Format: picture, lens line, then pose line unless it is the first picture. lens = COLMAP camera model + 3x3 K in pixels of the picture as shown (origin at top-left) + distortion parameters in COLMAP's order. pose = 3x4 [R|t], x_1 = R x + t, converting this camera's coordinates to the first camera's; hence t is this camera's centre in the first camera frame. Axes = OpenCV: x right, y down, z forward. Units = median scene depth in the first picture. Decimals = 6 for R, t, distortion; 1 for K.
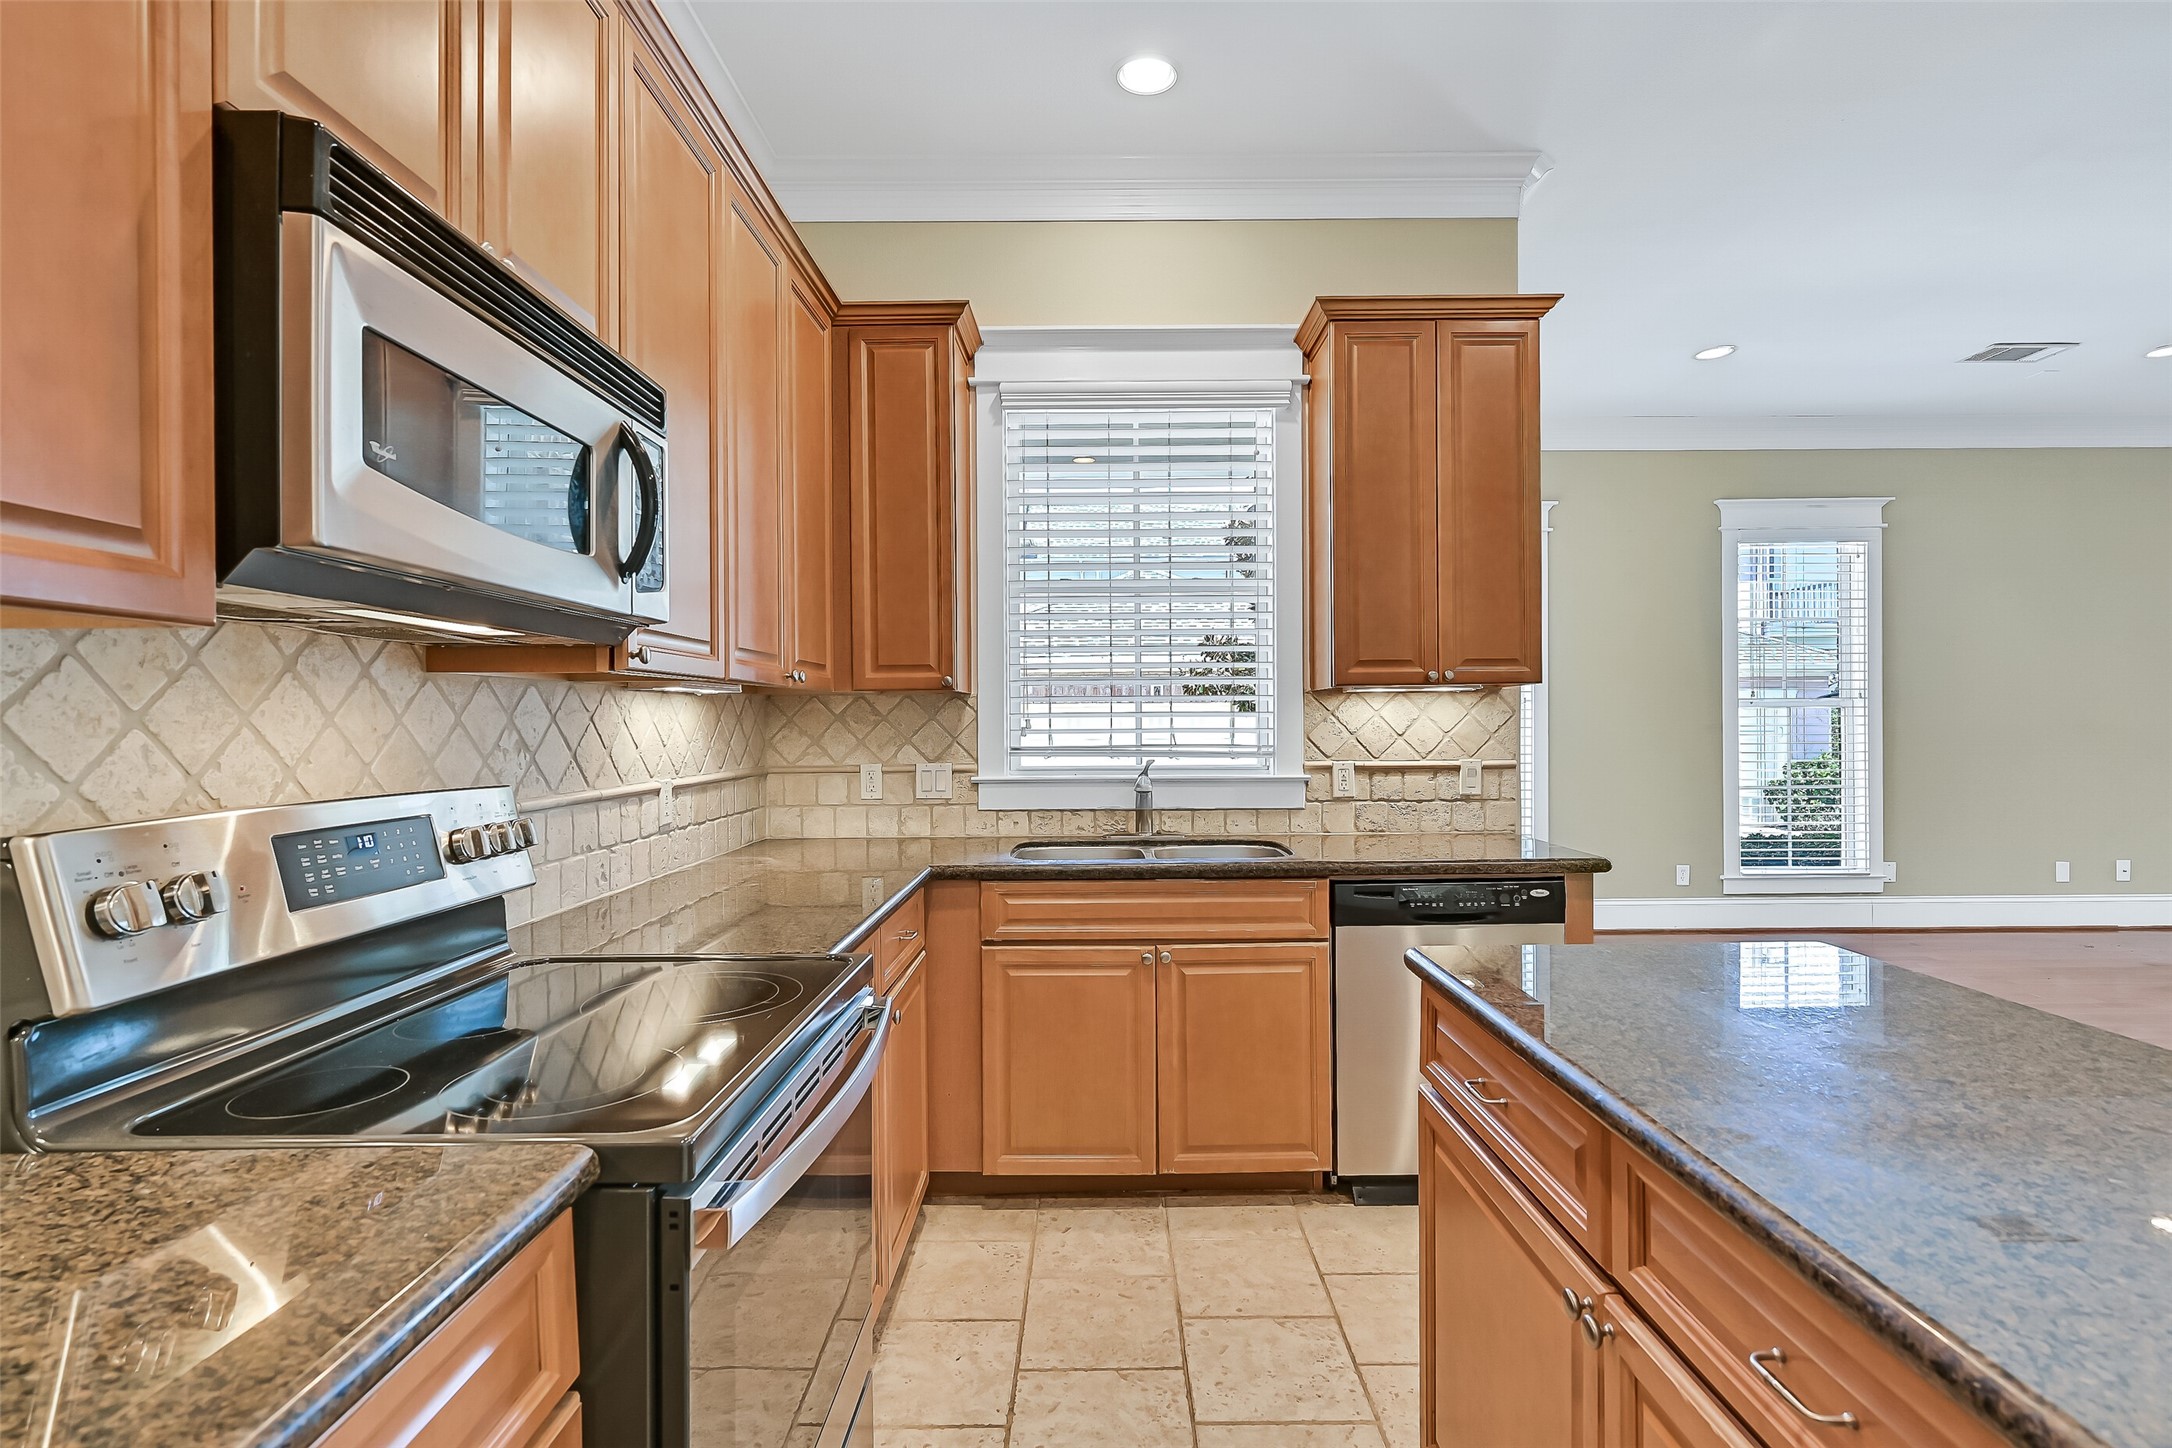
lens RADIAL K [[1043.7, 0, 1089.5], [0, 1043.7, 728.7], [0, 0, 1]] dist [-0.002142, -0.000296]
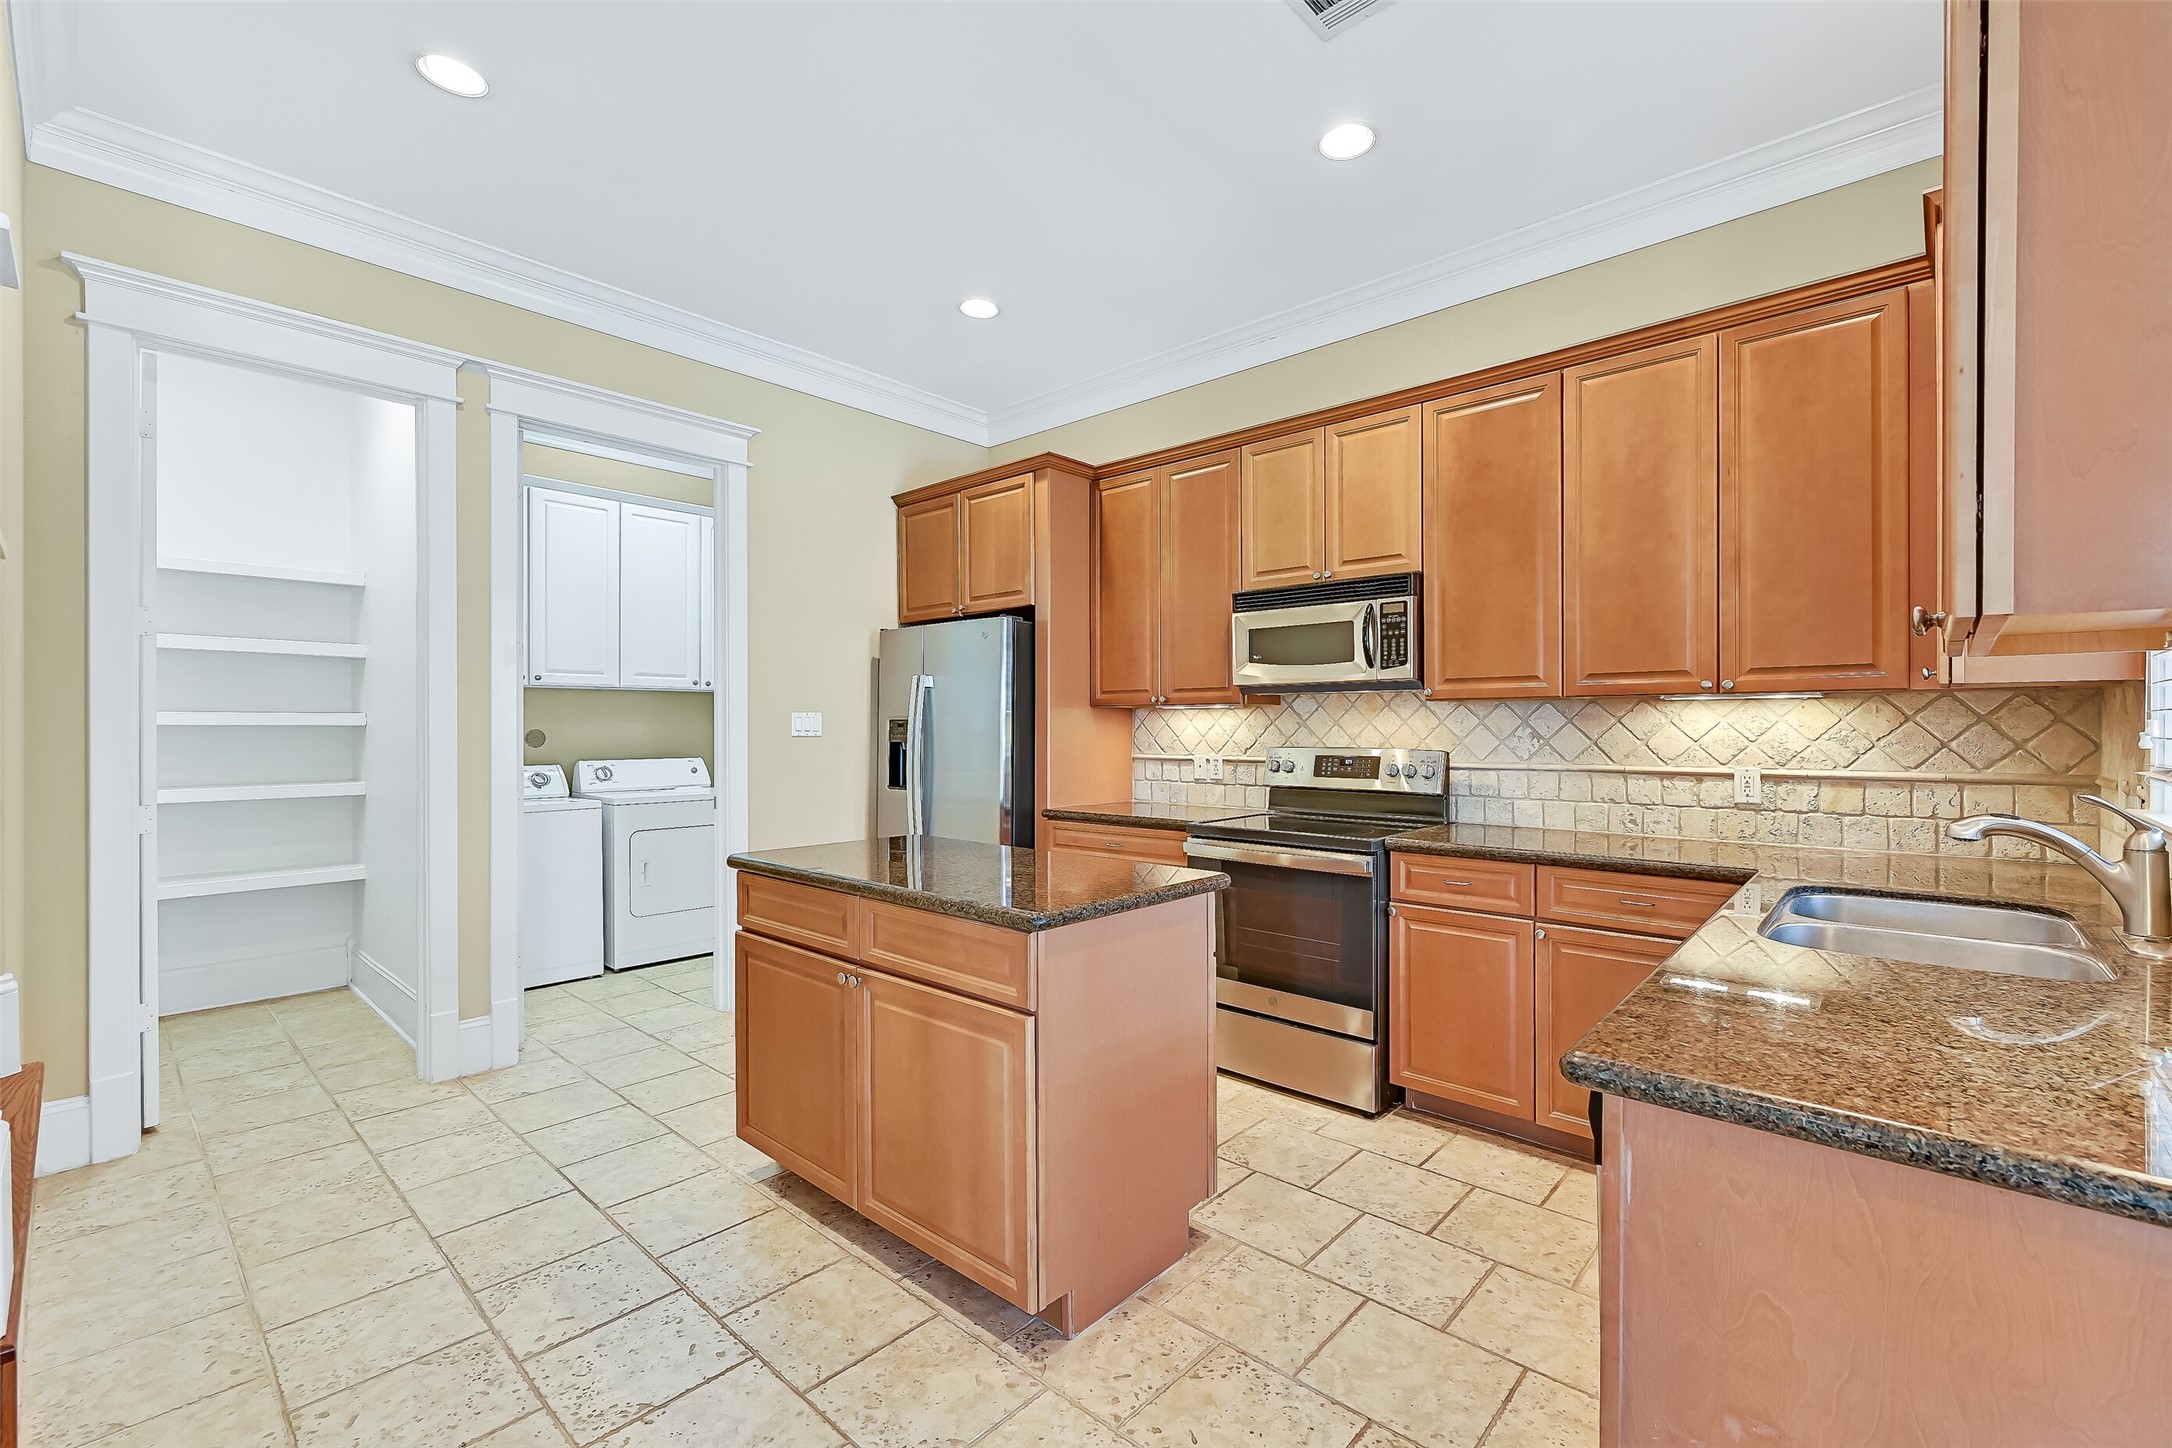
lens RADIAL K [[903.4, 0, 1088.4], [0, 903.4, 725.6], [0, 0, 1]] dist [-0.001240, 0.000080]
pose [[-0.666532, 0.012480, -0.745372, 0.736029], [0.003756, 0.999903, 0.013383, -0.015910], [0.745467, 0.006120, -0.666514, 0.886221]]
